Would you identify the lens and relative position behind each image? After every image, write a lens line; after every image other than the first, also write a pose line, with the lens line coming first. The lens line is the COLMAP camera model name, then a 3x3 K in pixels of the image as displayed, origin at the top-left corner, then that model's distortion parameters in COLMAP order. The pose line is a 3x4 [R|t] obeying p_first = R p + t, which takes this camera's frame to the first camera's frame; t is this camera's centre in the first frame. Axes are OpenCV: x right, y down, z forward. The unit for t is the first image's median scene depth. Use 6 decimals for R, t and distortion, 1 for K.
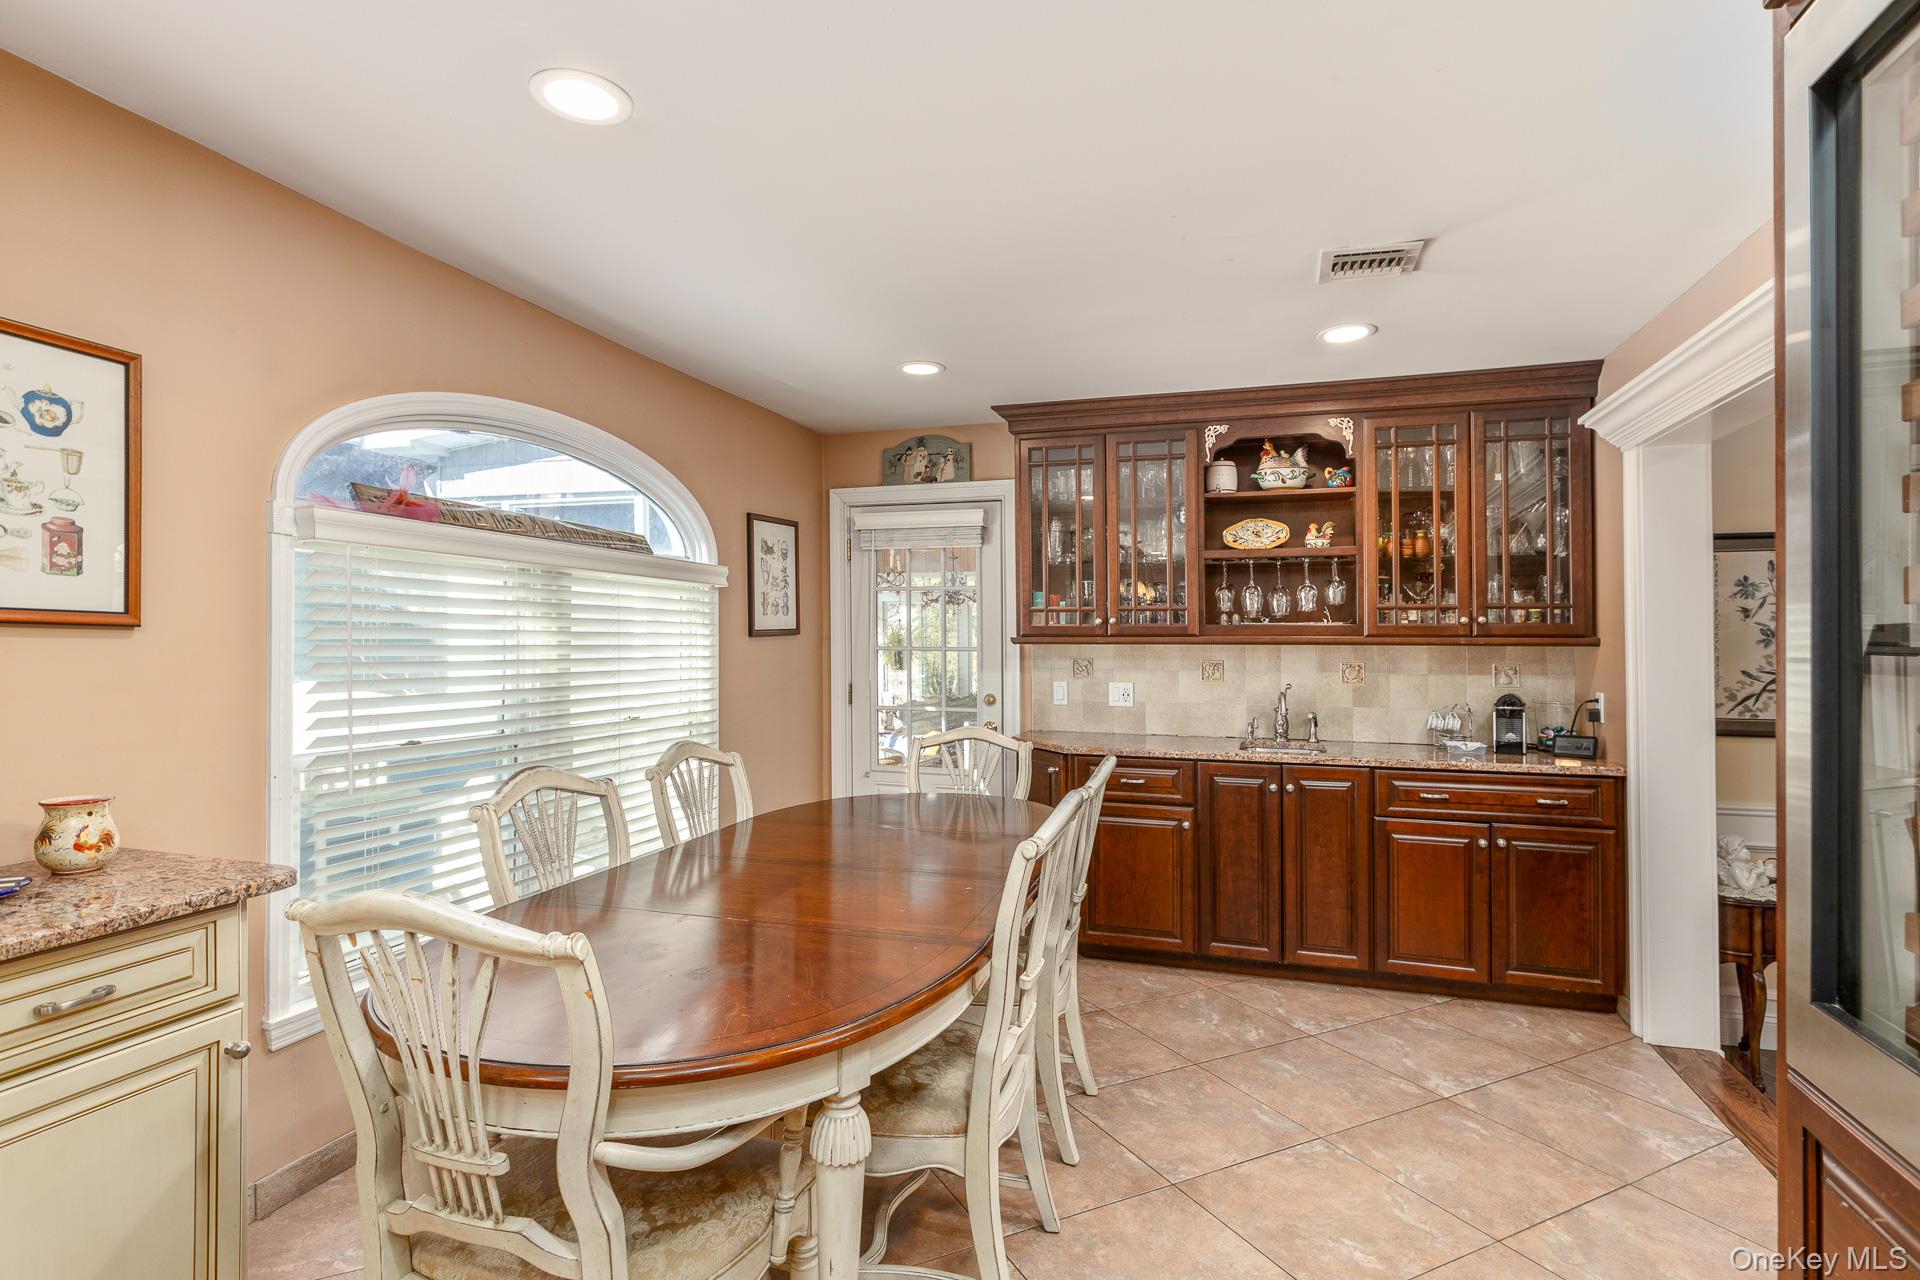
lens RADIAL K [[923.9, 0, 923.7], [0, 923.9, 632.0], [0, 0, 1]] dist [-0.004076, 0.000780]
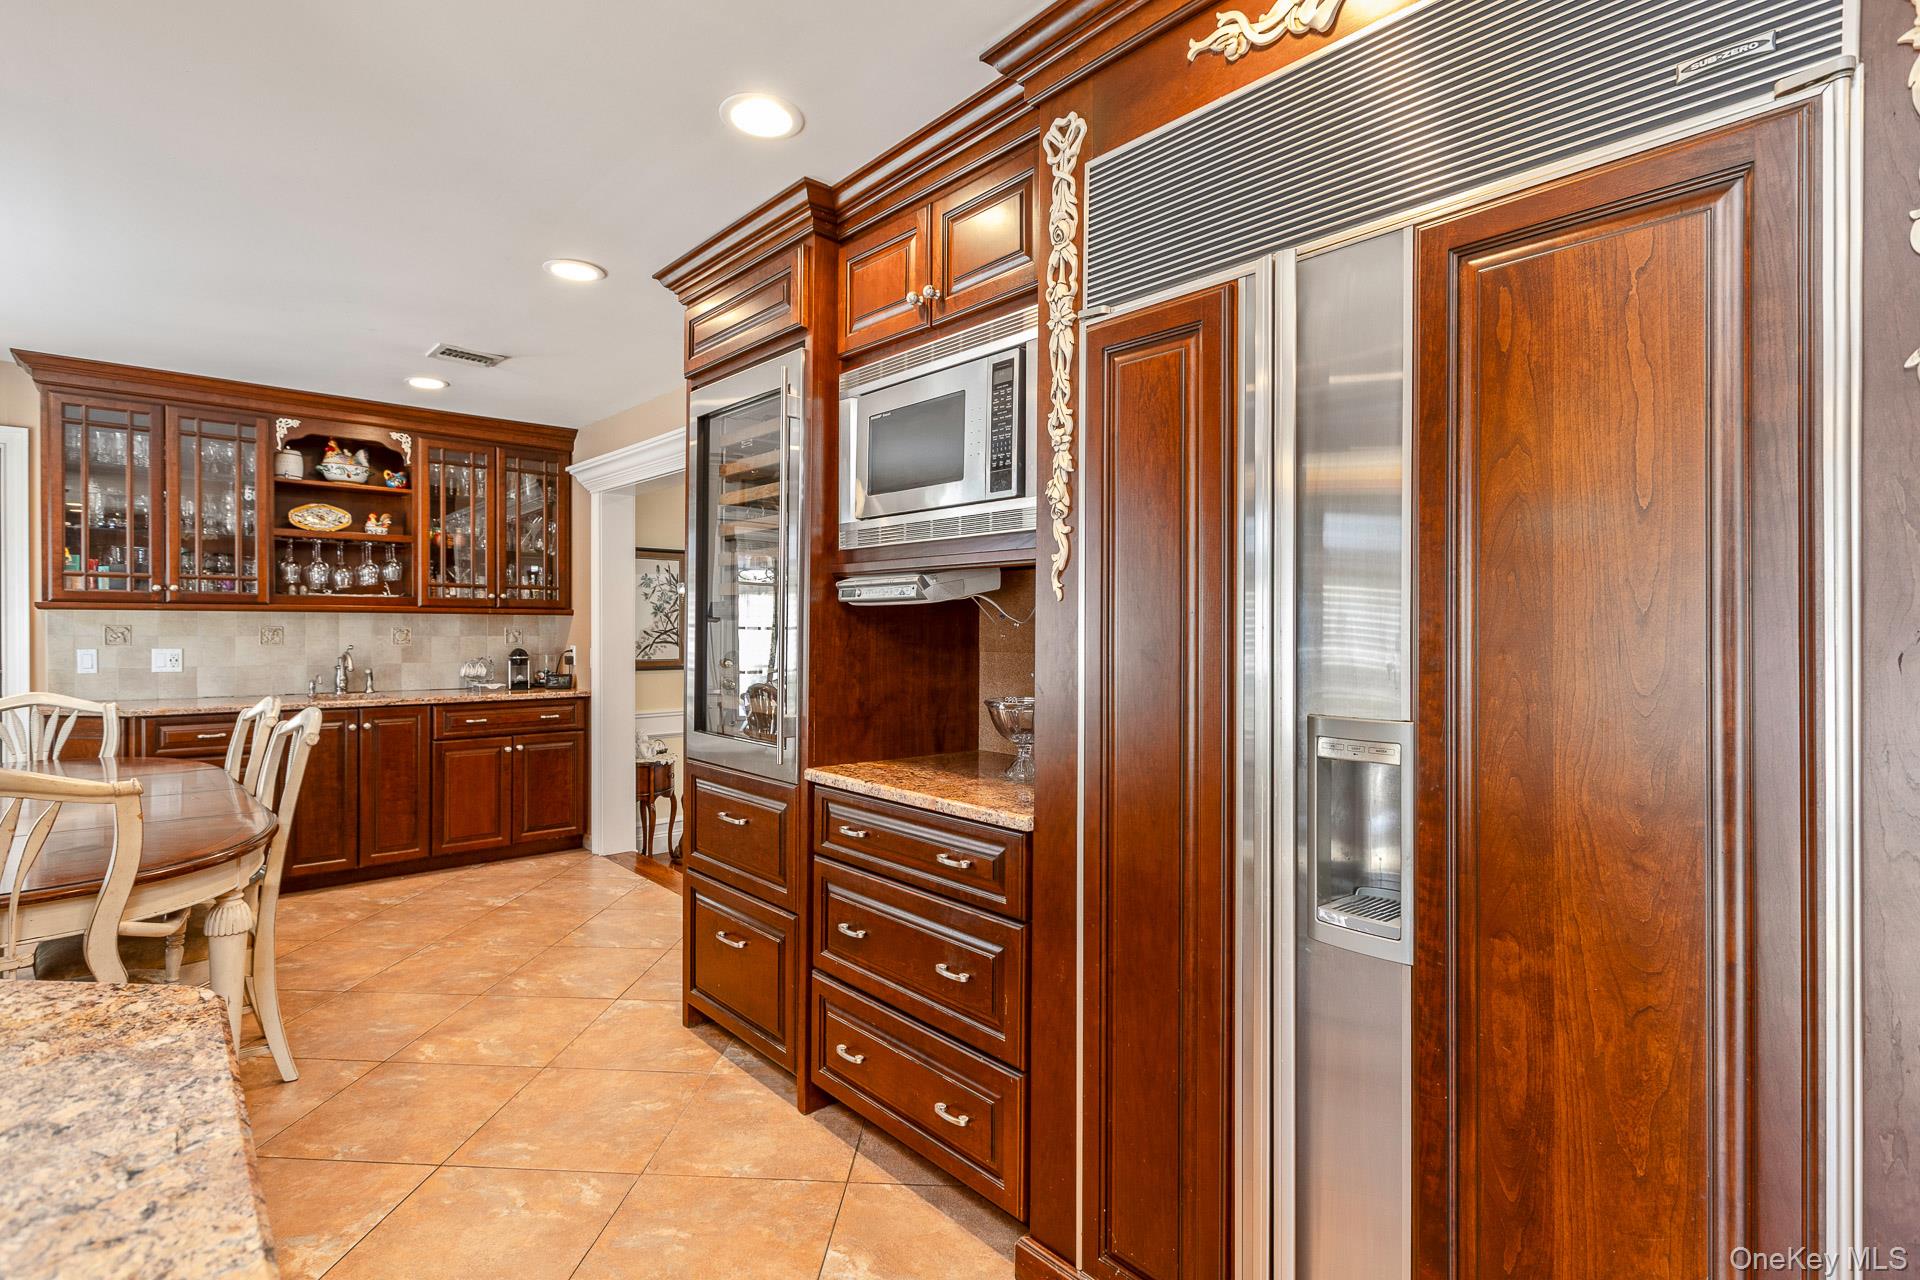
lens RADIAL K [[923.7, 0, 943.3], [0, 923.7, 632.2], [0, 0, 1]] dist [-0.003550, 0.000761]
pose [[0.485381, -0.007942, 0.874267, -0.288464], [-0.015084, 0.999734, 0.017456, 0.006857], [-0.874173, -0.021660, 0.485132, -0.264110]]
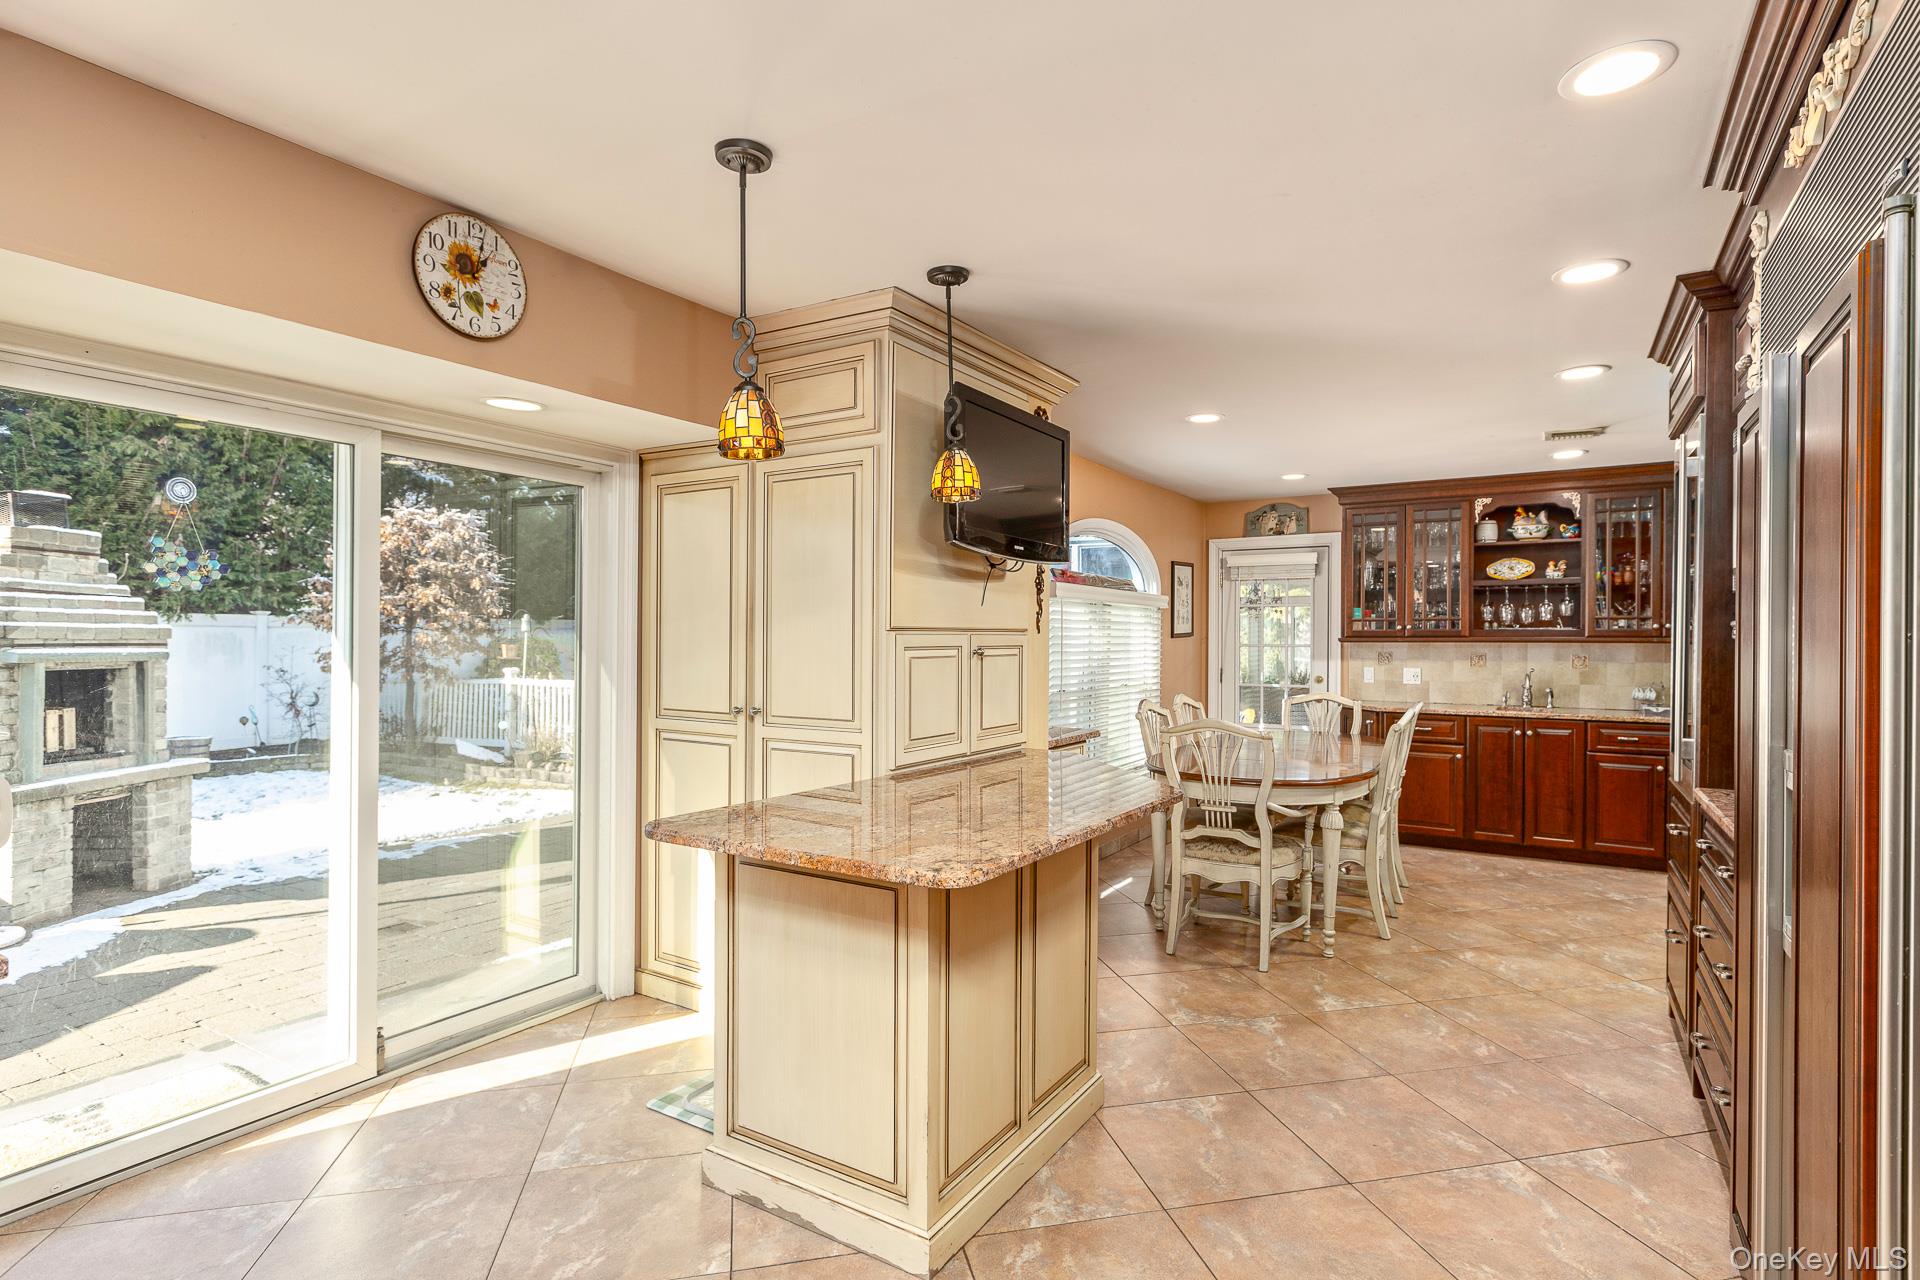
lens RADIAL K [[913.7, 0, 1022.1], [0, 913.7, 659.7], [0, 0, 1]] dist [0.005692, 0.001103]
pose [[0.987250, 0.002492, -0.159157, -0.192637], [0.002795, 0.999452, 0.032987, -0.010201], [0.159152, -0.033011, 0.986702, -0.618975]]
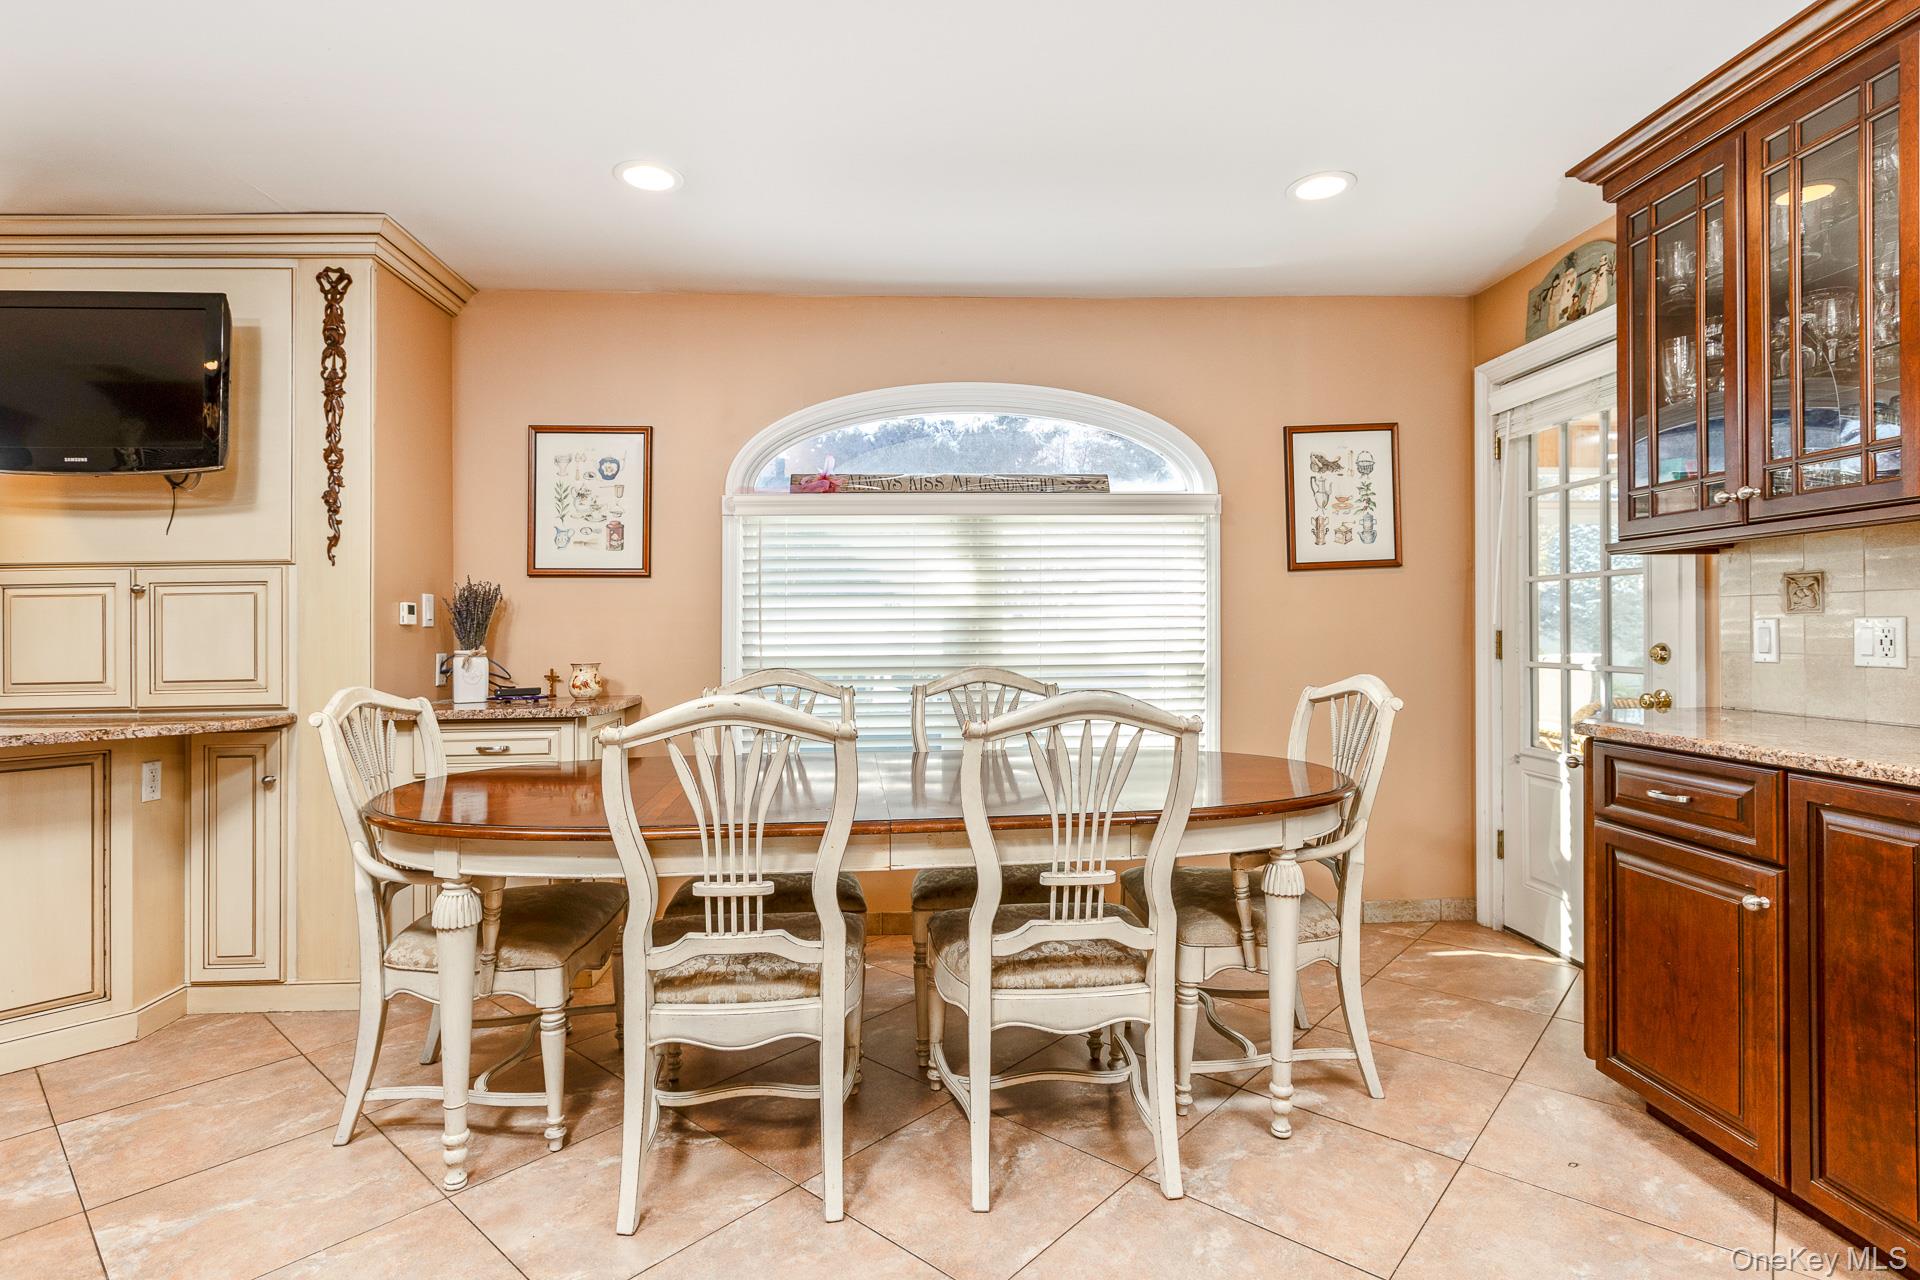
lens RADIAL K [[923.9, 0, 957.8], [0, 923.9, 623.4], [0, 0, 1]] dist [-0.004076, 0.000780]
pose [[0.395856, -0.013219, -0.918218, 0.485327], [0.024816, 0.999685, -0.003693, 0.049883], [0.917977, -0.021325, 0.396059, 0.383983]]
